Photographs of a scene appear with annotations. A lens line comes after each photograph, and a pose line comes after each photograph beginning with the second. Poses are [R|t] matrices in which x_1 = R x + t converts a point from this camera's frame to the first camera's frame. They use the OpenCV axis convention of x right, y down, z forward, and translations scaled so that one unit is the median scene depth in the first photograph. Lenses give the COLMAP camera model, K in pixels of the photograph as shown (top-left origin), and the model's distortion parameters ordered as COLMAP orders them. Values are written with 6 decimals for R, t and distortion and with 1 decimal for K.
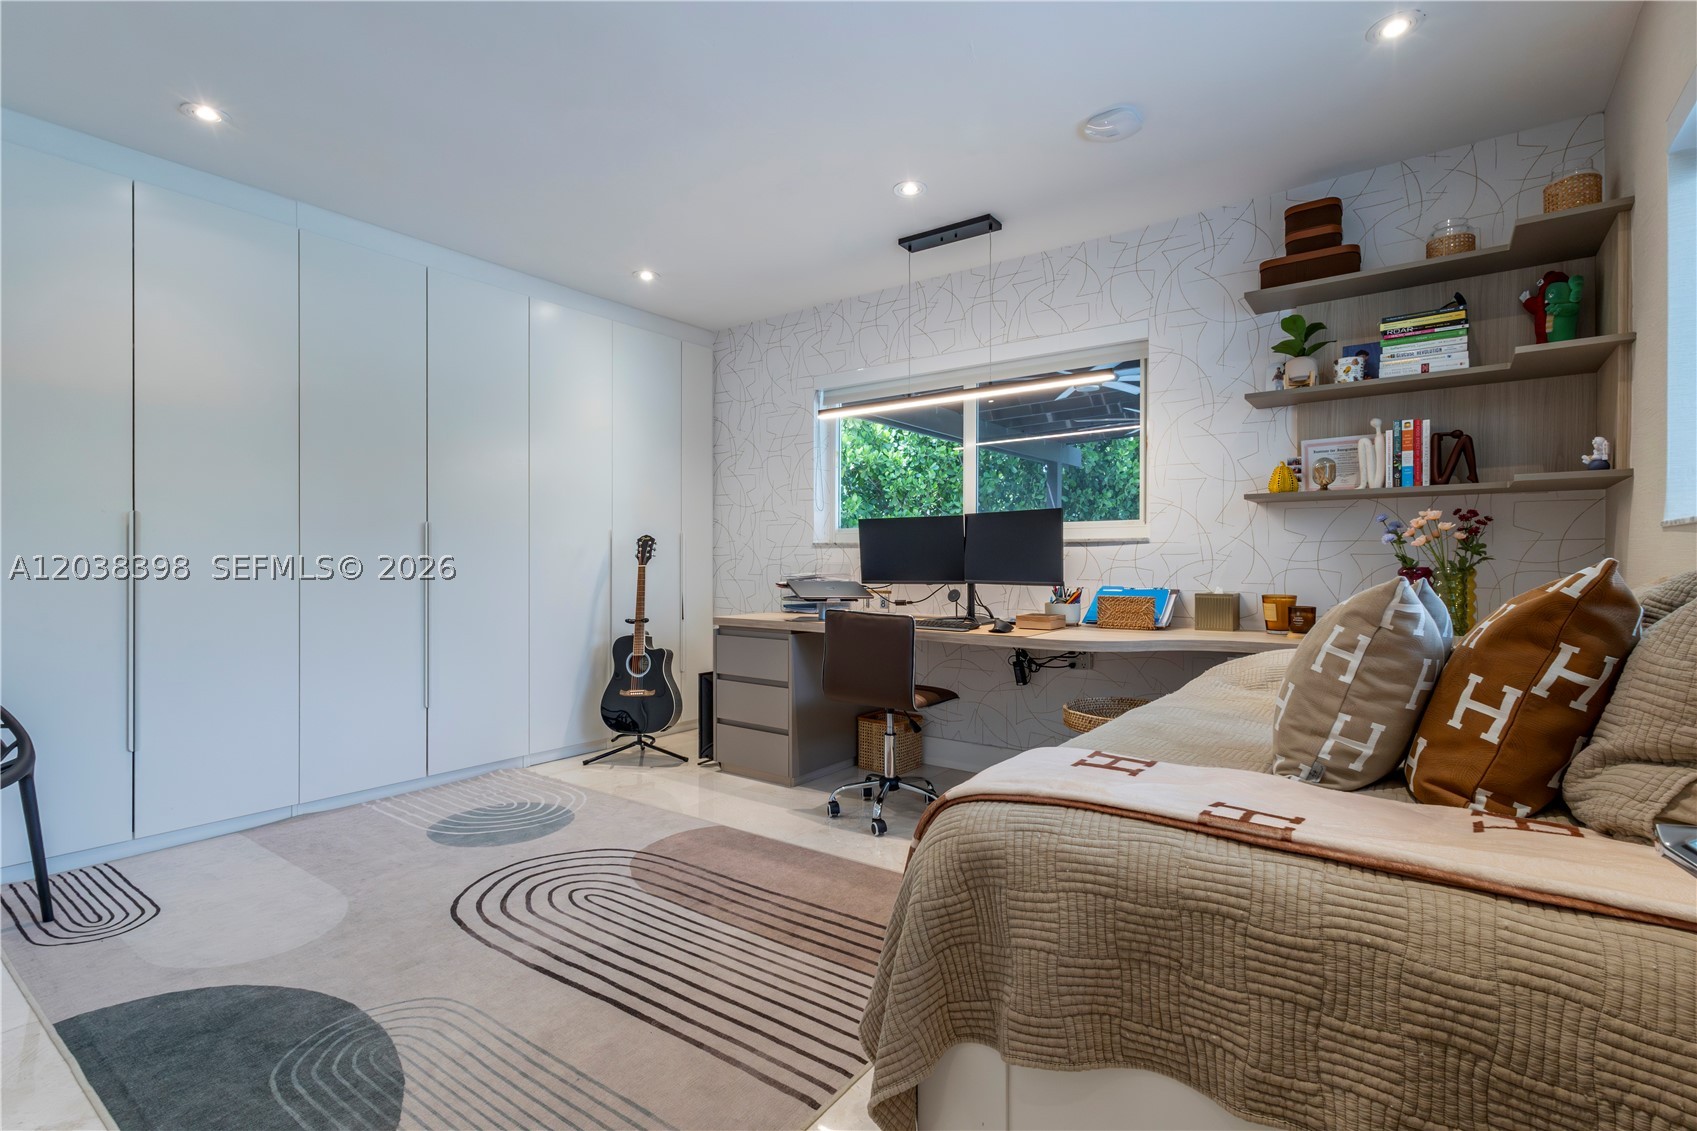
lens RADIAL K [[789.2, 0, 855.8], [0, 789.2, 564.3], [0, 0, 1]] dist [0.003207, 0.000158]
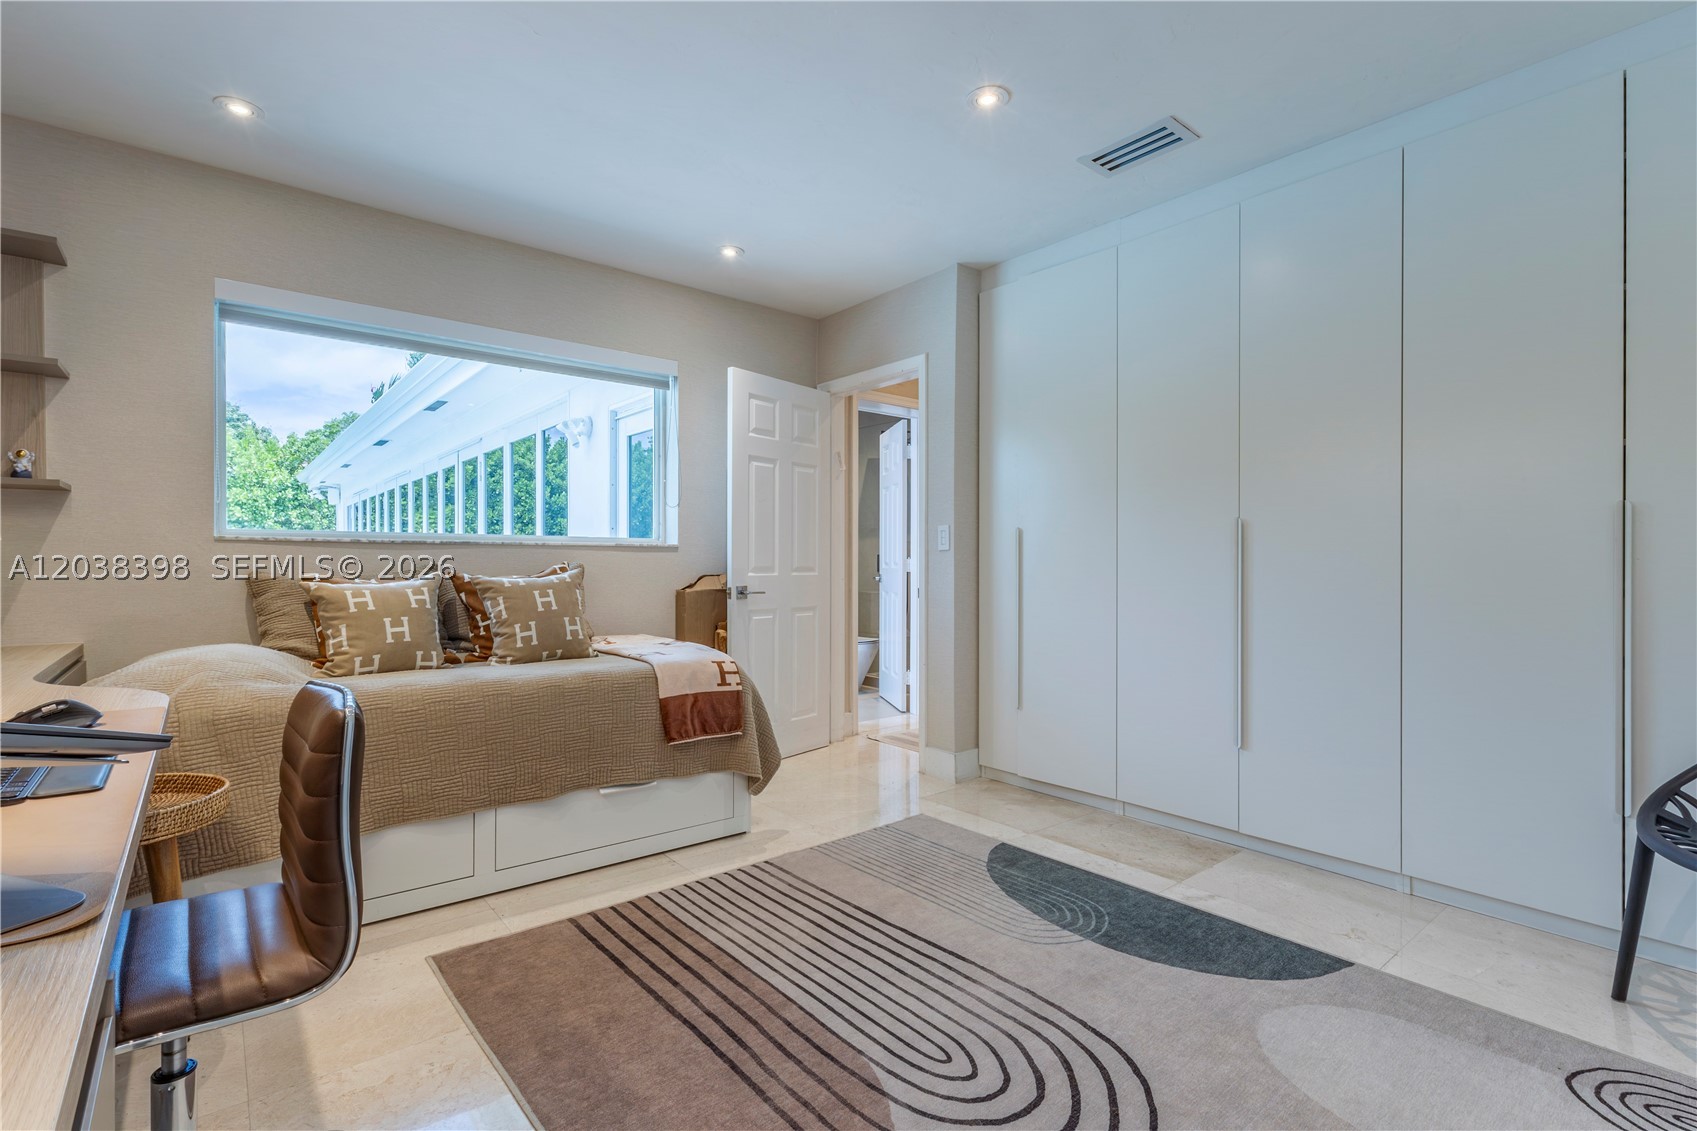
lens RADIAL K [[789.2, 0, 855.8], [0, 789.2, 564.3], [0, 0, 1]] dist [0.003207, 0.000158]
pose [[-0.968601, -0.001046, 0.248619, -0.546665], [-0.000039, 0.999992, 0.004054, -0.004551], [-0.248621, 0.003916, -0.968593, 2.116692]]
